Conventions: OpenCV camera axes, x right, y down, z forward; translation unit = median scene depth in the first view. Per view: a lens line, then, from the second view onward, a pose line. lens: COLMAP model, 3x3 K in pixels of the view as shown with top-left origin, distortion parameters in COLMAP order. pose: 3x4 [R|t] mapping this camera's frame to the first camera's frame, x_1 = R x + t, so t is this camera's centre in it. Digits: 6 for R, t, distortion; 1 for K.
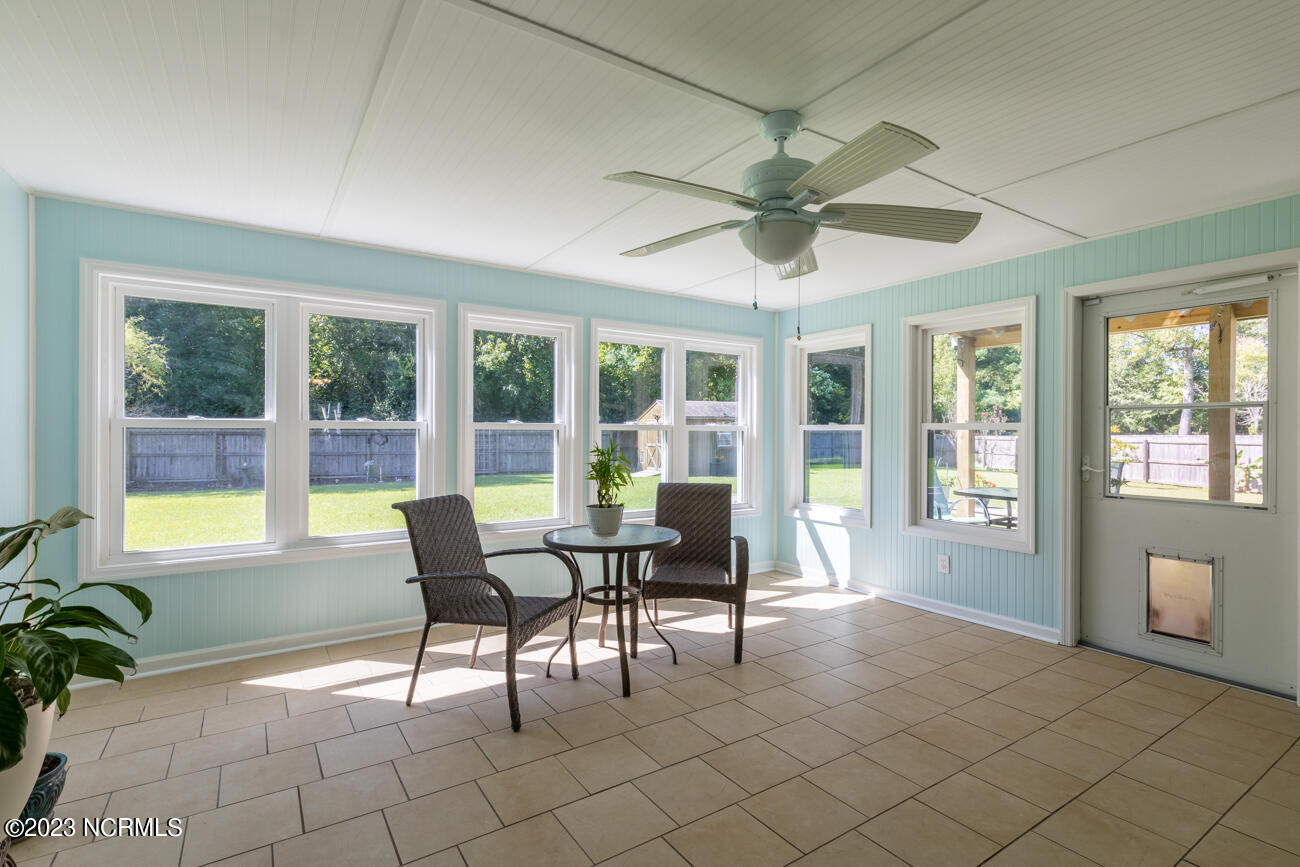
lens RADIAL K [[611.2, 0, 674.0], [0, 611.2, 435.8], [0, 0, 1]] dist [0.013620, -0.000300]
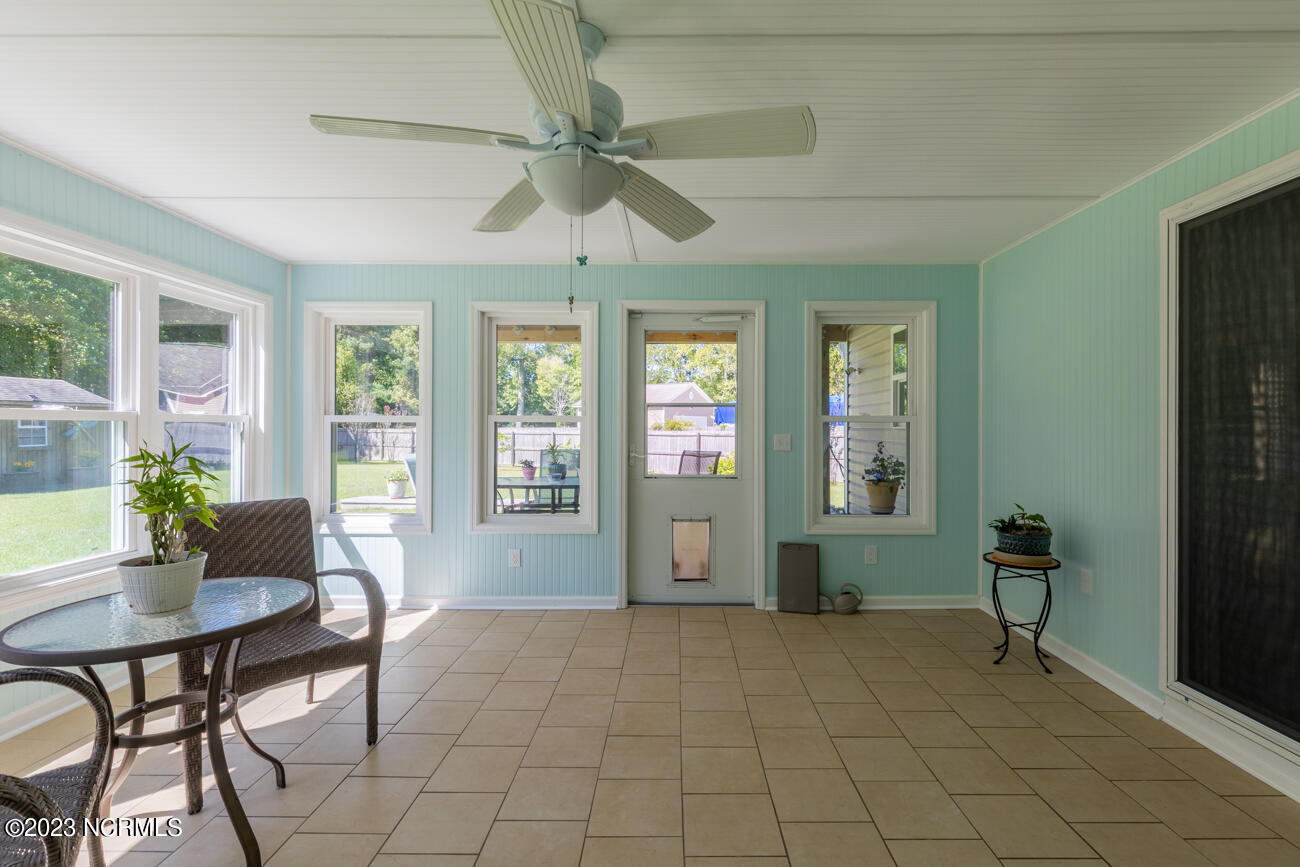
lens RADIAL K [[611.2, 0, 655.3], [0, 611.2, 429.2], [0, 0, 1]] dist [0.013620, -0.000300]
pose [[0.579230, -0.004861, 0.815149, -0.215633], [0.004603, 0.999986, 0.002692, -0.000168], [-0.815151, 0.002193, 0.579244, 0.227913]]
